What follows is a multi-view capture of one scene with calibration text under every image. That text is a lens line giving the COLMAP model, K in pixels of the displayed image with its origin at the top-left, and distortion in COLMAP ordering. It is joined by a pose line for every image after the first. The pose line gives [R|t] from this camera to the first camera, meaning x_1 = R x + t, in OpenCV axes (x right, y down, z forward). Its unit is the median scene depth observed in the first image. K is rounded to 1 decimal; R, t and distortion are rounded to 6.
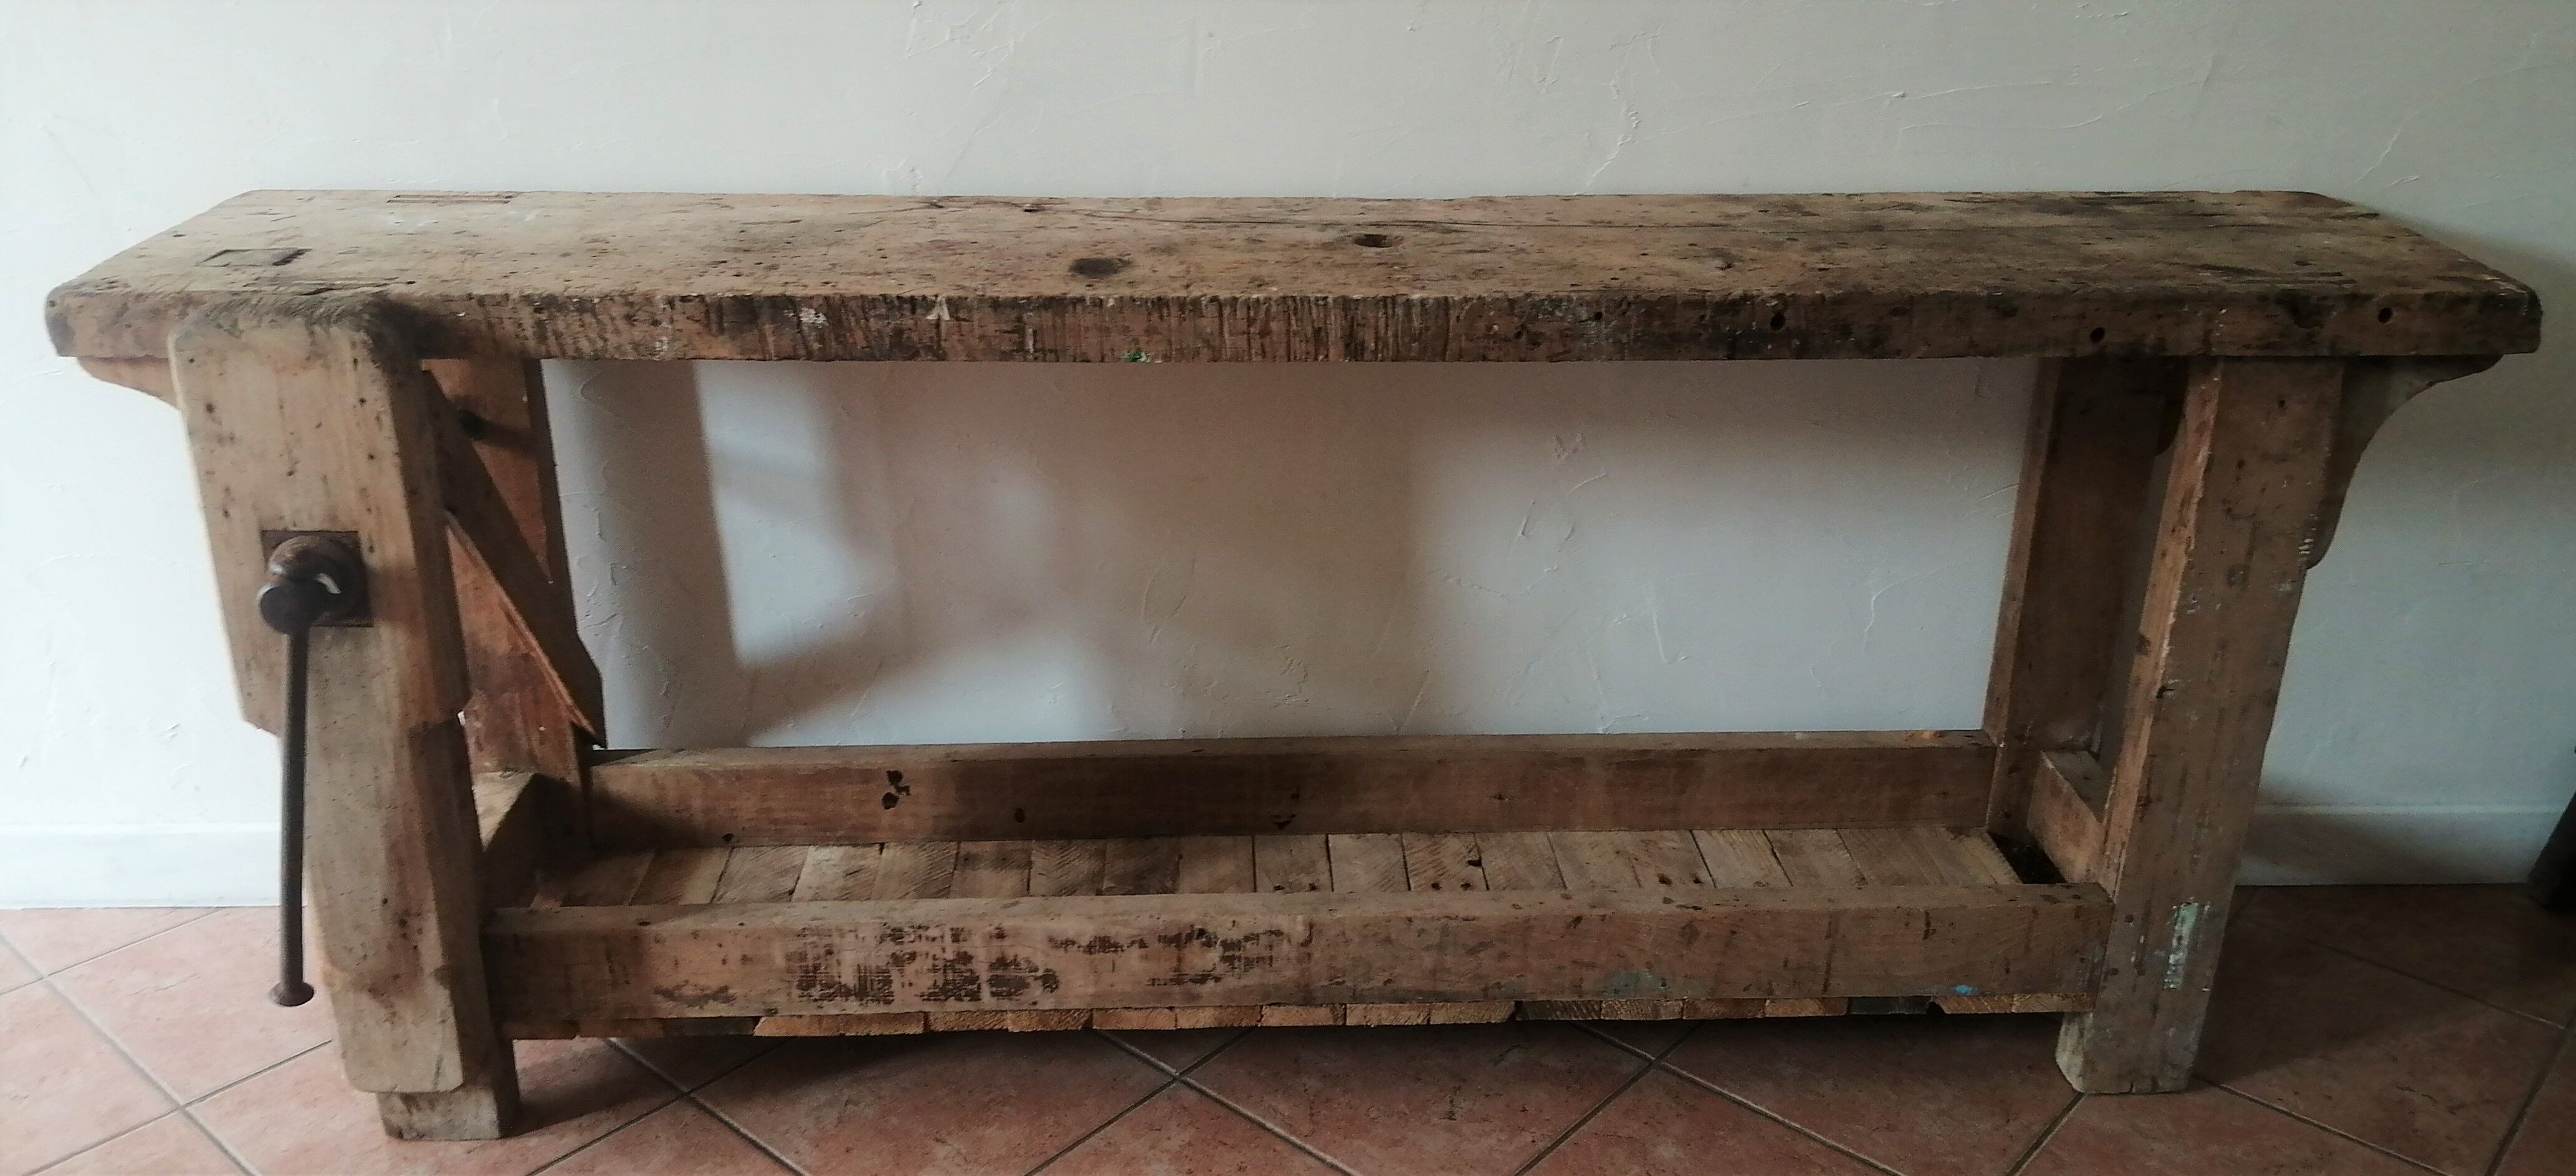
lens RADIAL K [[2137.7, 0, 1285.7], [0, 2137.7, 610.9], [0, 0, 1]] dist [0.050445, -0.141254]
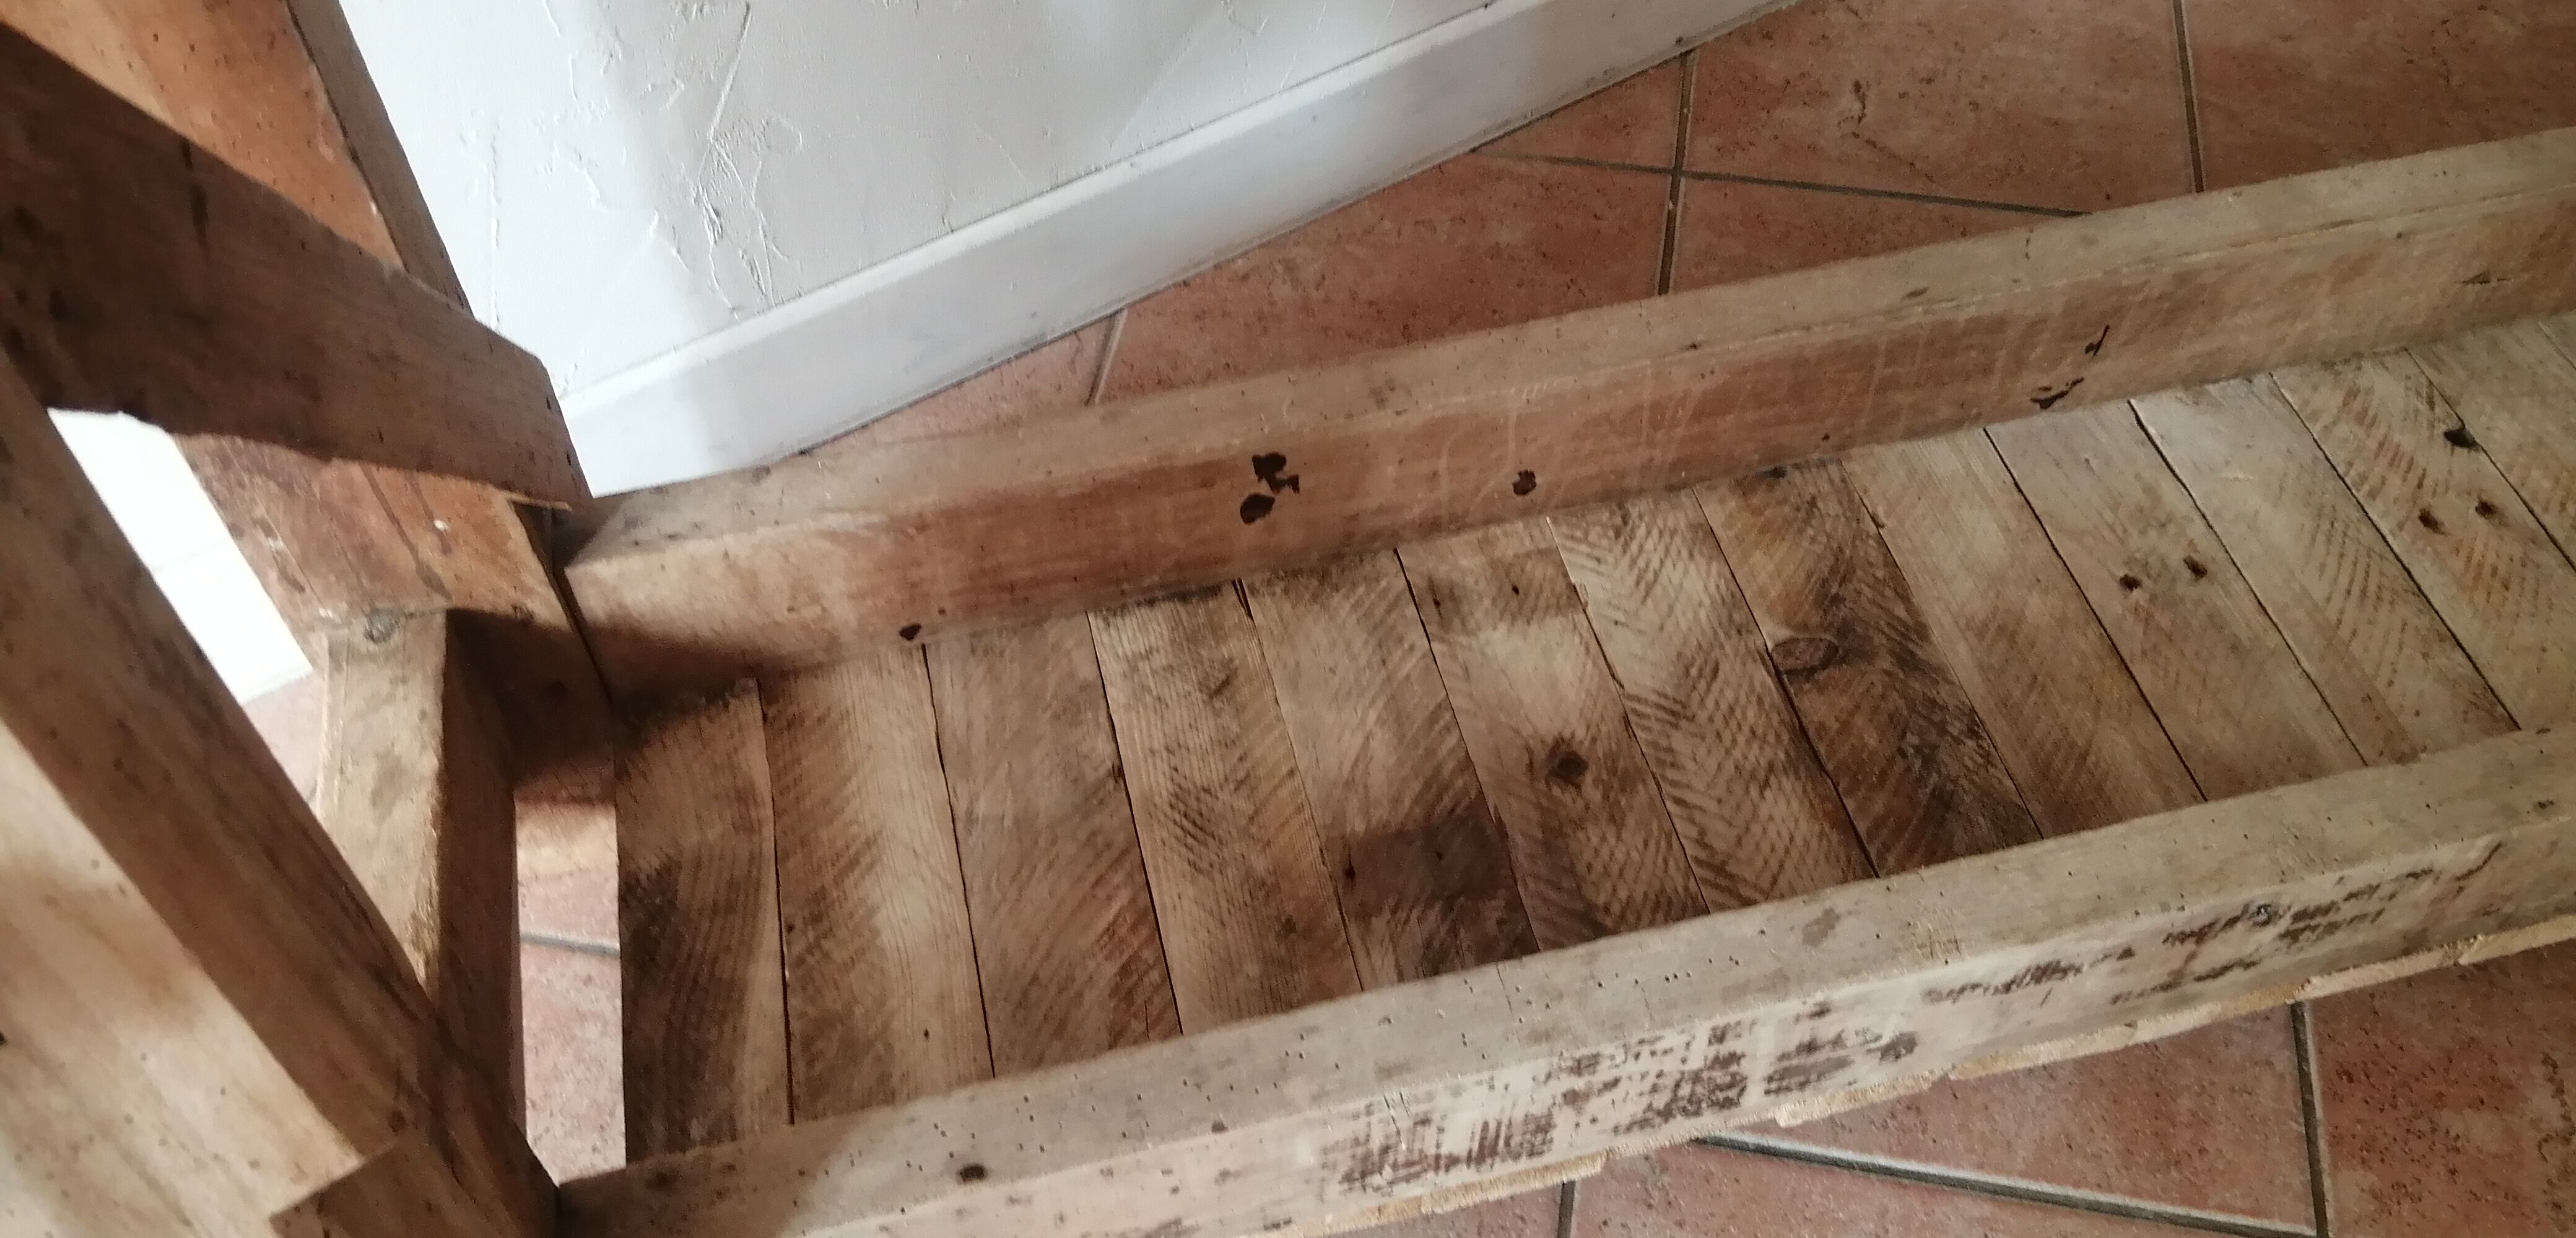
lens RADIAL K [[2097.3, 0, 1243.7], [0, 2097.3, 625.2], [0, 0, 1]] dist [0.070479, -0.169564]
pose [[0.982781, -0.161270, 0.090190, -0.262412], [0.096507, 0.864237, 0.493741, -0.121586], [-0.157571, -0.476535, 0.864919, 0.691384]]
